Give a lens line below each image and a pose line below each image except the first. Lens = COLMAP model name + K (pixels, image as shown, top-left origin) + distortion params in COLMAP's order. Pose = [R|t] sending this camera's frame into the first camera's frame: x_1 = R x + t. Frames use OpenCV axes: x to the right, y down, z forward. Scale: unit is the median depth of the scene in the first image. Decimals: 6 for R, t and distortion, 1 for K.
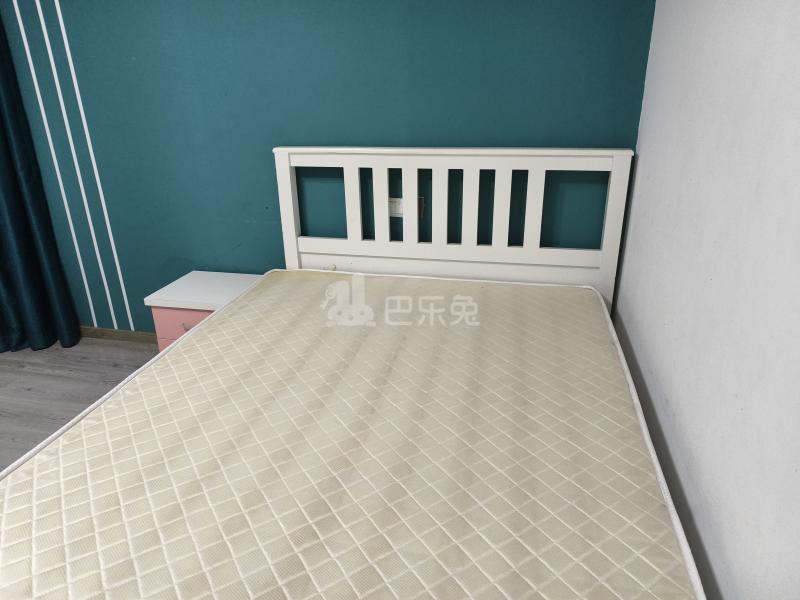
lens RADIAL K [[546.6, 0, 400.0], [0, 546.6, 300.0], [0, 0, 1]] dist [0.005789, 0.001143]
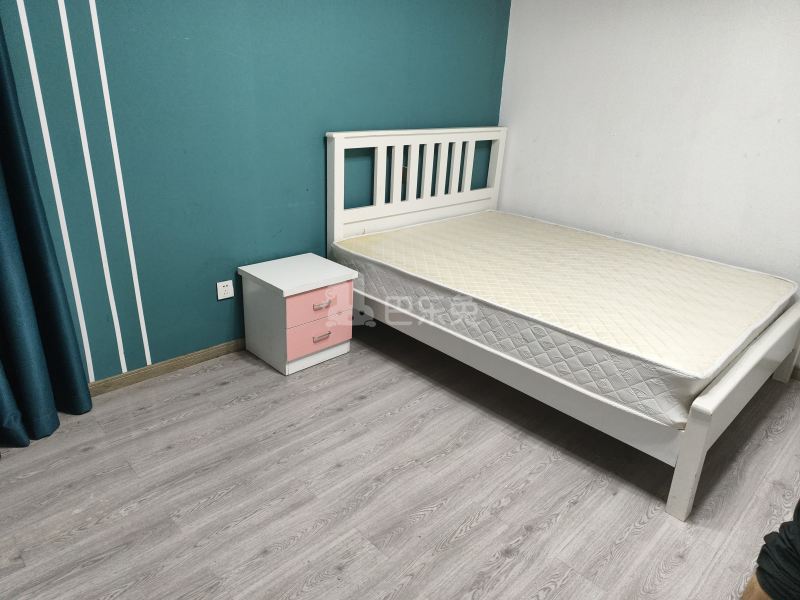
lens RADIAL K [[545.3, 0, 400.0], [0, 545.3, 300.0], [0, 0, 1]] dist [0.017196, 0.001001]
pose [[0.545283, -0.272636, 0.792677, -1.136880], [0.258015, 0.954309, 0.150740, -0.080166], [-0.797556, 0.122327, 0.590712, 0.253424]]
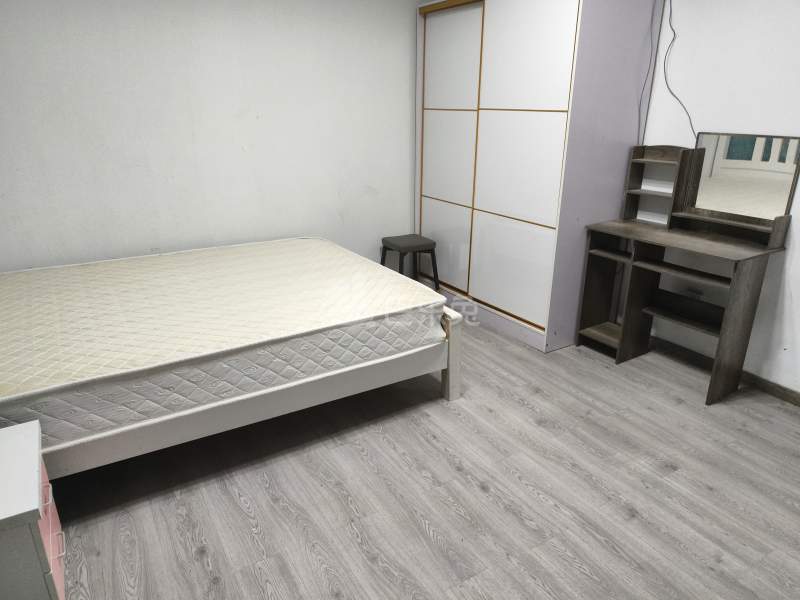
lens RADIAL K [[545.3, 0, 400.0], [0, 545.3, 300.0], [0, 0, 1]] dist [0.017196, 0.001001]
pose [[-0.692203, -0.233434, 0.682908, -1.005310], [0.276955, 0.787878, 0.550040, -0.348767], [-0.666446, 0.569874, -0.480721, 0.921854]]
